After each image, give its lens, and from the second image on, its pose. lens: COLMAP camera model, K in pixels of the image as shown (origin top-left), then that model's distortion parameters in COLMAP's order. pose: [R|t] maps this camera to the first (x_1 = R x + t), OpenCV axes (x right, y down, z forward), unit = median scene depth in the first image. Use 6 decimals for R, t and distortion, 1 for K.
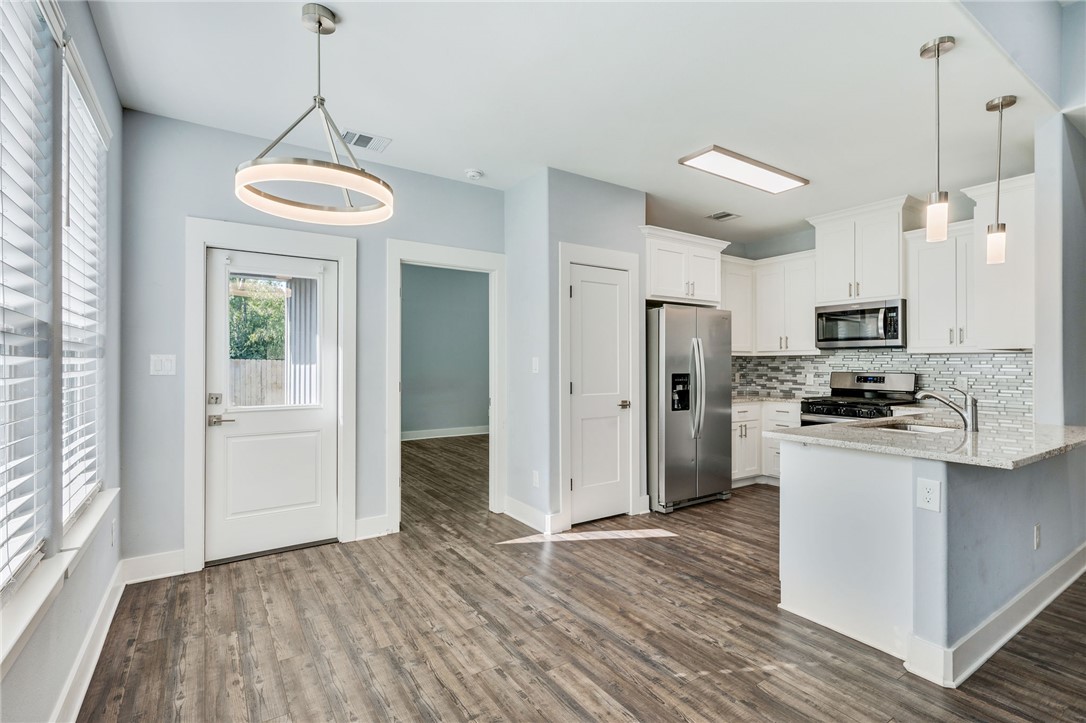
lens RADIAL K [[502.8, 0, 543.0], [0, 502.8, 361.5], [0, 0, 1]] dist [0.006973, 0.000274]
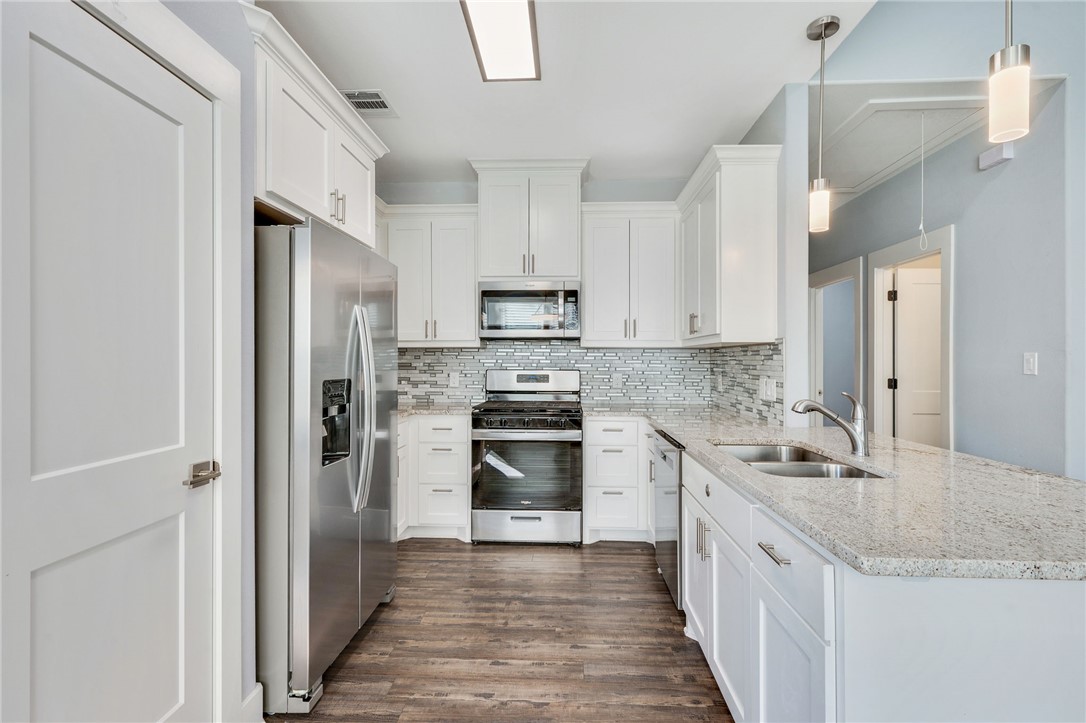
lens RADIAL K [[486.5, 0, 543.1], [0, 486.5, 359.2], [0, 0, 1]] dist [0.001334, -0.000088]
pose [[0.592871, 0.000531, 0.805298, 0.038497], [-0.005454, 0.999979, 0.003356, 0.002768], [-0.805279, -0.006382, 0.592861, 0.802771]]
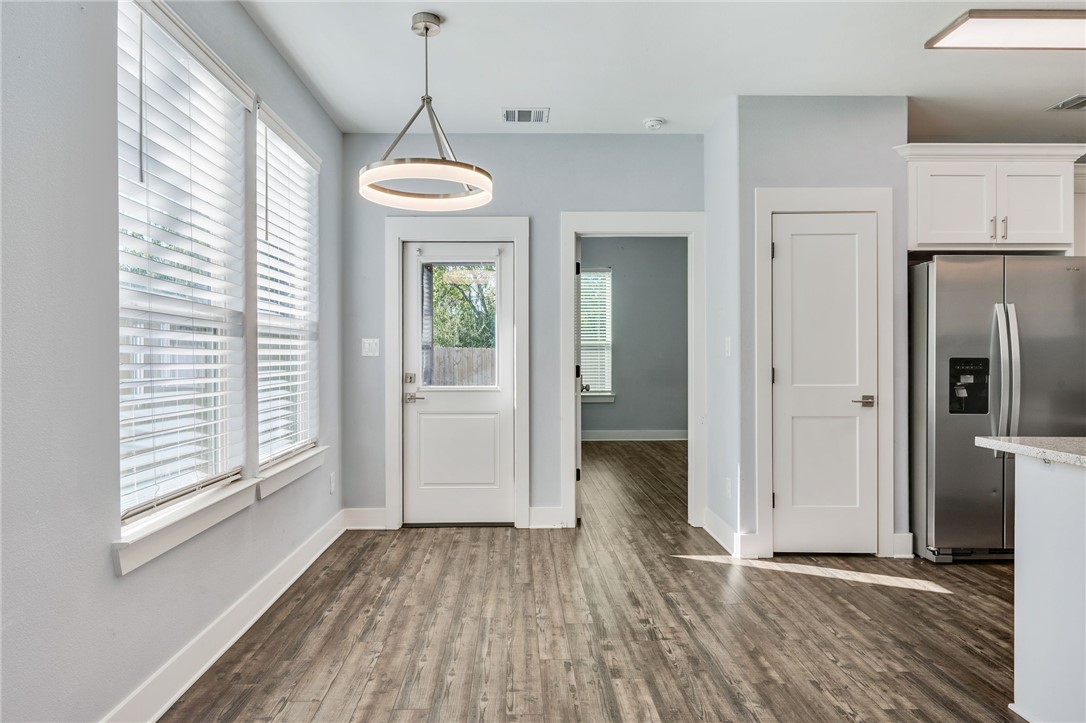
lens RADIAL K [[634.8, 0, 542.7], [0, 634.8, 359.7], [0, 0, 1]] dist [0.001518, -0.000122]
pose [[0.839702, 0.001164, -0.543046, 0.352306], [0.004825, 0.999942, 0.009604, 0.021029], [0.543026, -0.010685, 0.839648, -0.013333]]
